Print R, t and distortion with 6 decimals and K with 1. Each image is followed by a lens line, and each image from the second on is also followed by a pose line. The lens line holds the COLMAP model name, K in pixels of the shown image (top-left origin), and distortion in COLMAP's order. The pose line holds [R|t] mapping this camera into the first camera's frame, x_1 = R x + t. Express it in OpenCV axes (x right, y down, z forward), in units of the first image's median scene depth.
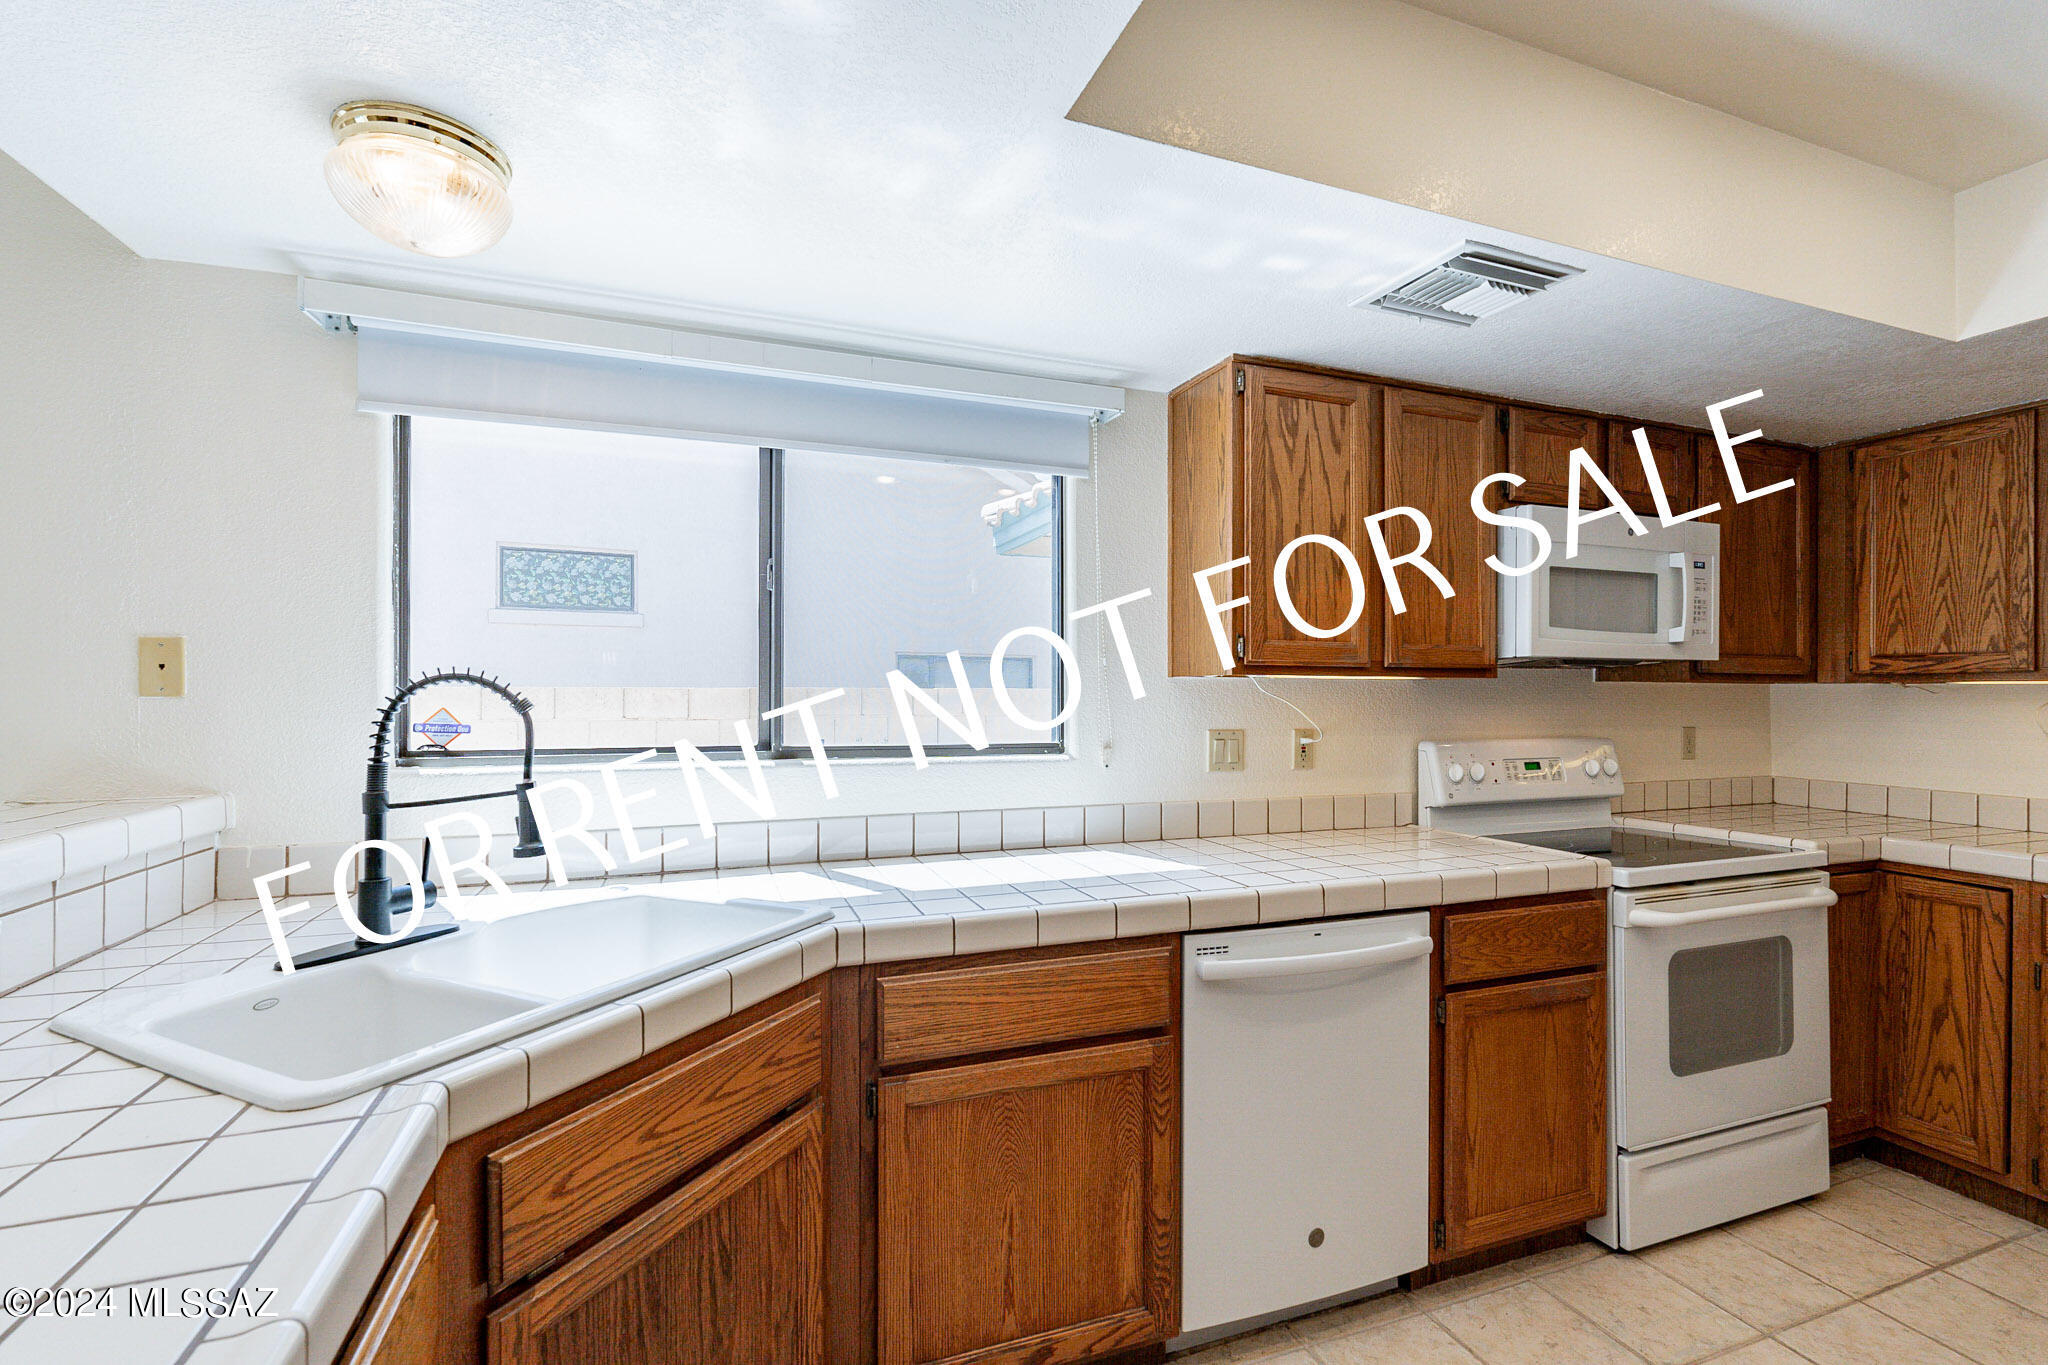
lens RADIAL K [[903.0, 0, 1022.6], [0, 903.0, 681.1], [0, 0, 1]] dist [0.003083, -0.000147]
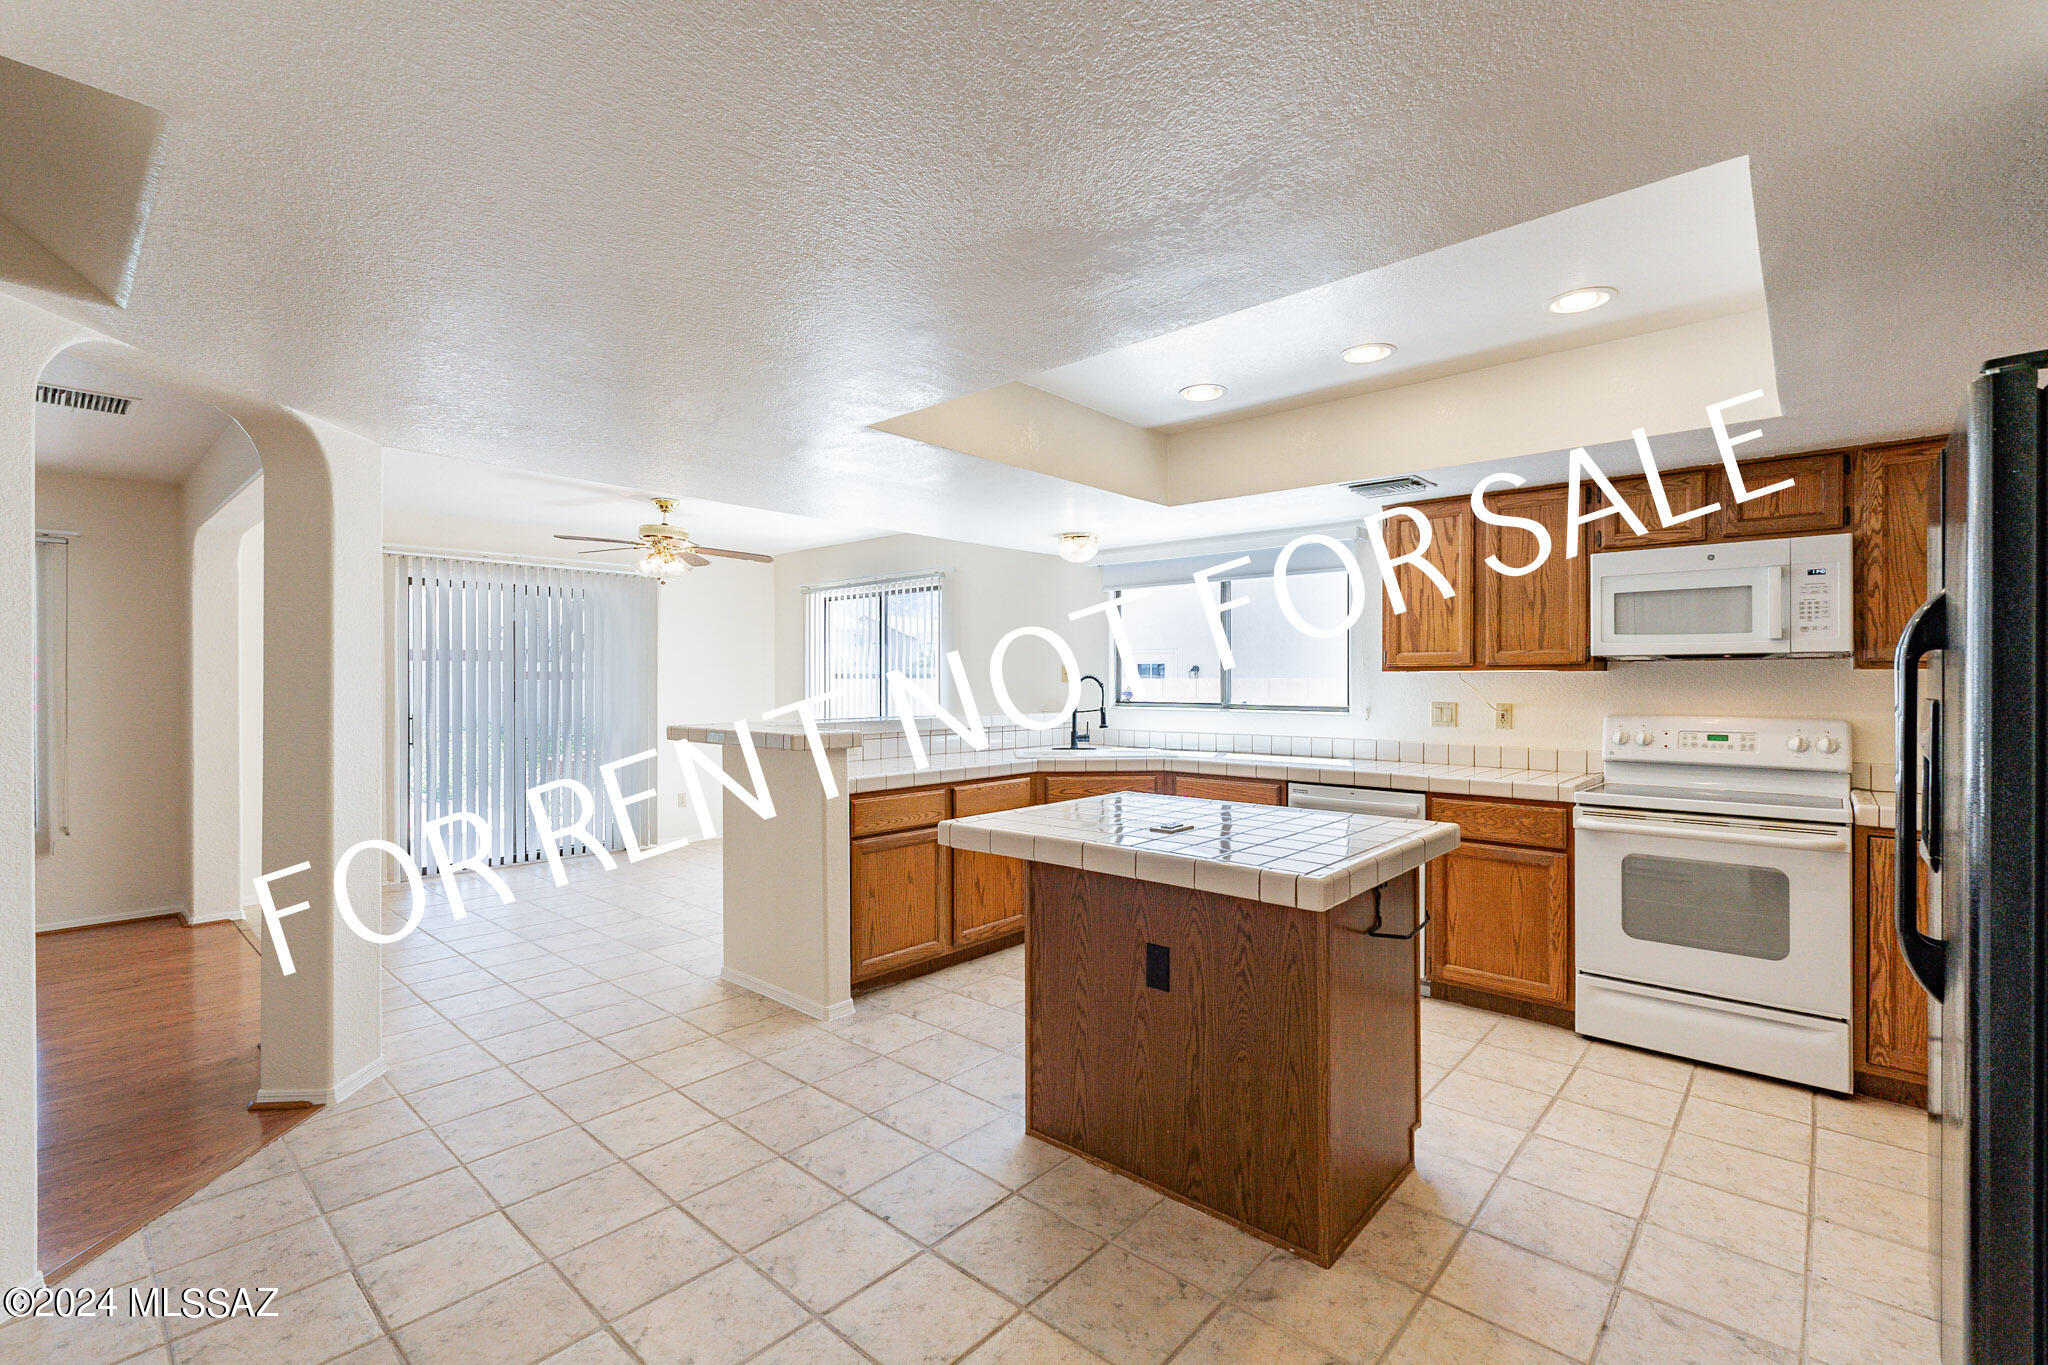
lens RADIAL K [[903.0, 0, 1022.8], [0, 903.0, 680.4], [0, 0, 1]] dist [0.003083, -0.000147]
pose [[0.449097, -0.005887, -0.893464, 1.514841], [0.010123, 0.999948, -0.001501, 0.006288], [0.893426, -0.008371, 0.449133, -0.527933]]
